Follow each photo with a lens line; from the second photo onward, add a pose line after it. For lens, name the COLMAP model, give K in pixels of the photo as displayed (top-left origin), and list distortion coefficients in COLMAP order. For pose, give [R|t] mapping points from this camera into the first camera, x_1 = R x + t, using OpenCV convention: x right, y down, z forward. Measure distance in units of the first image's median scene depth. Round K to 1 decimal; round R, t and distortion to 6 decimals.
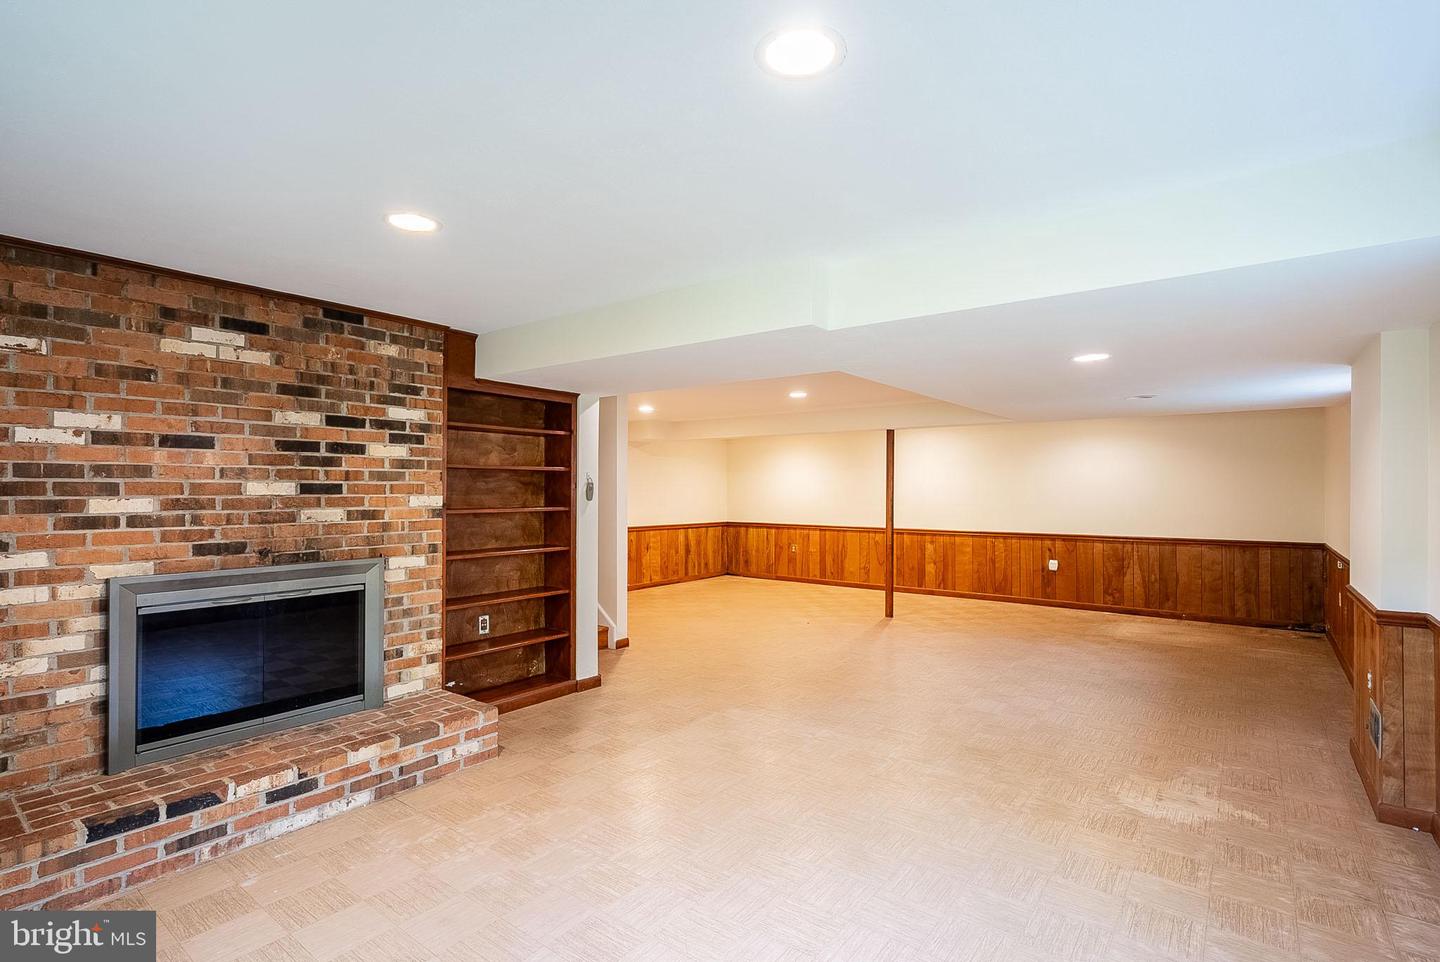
lens RADIAL K [[690.7, 0, 722.5], [0, 690.7, 484.1], [0, 0, 1]] dist [0.002839, 0.000375]
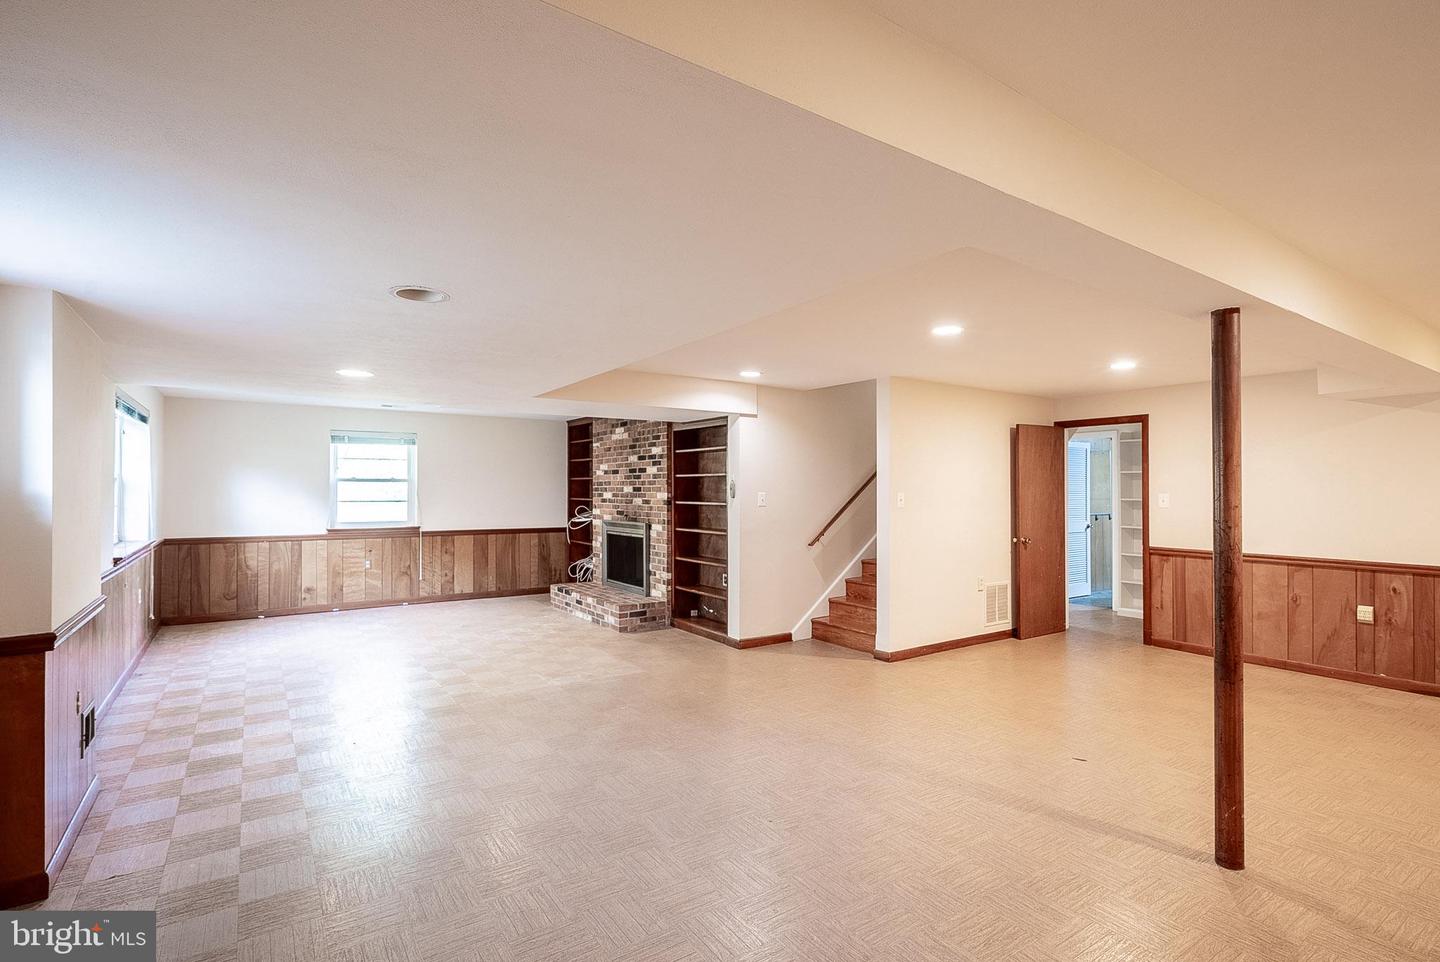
lens RADIAL K [[690.7, 0, 722.5], [0, 690.7, 485.5], [0, 0, 1]] dist [0.002839, 0.000375]
pose [[-0.305699, -0.013033, -0.952039, 1.325097], [0.000665, 0.999903, -0.013902, 0.023580], [0.952128, -0.004883, -0.305660, 1.775855]]
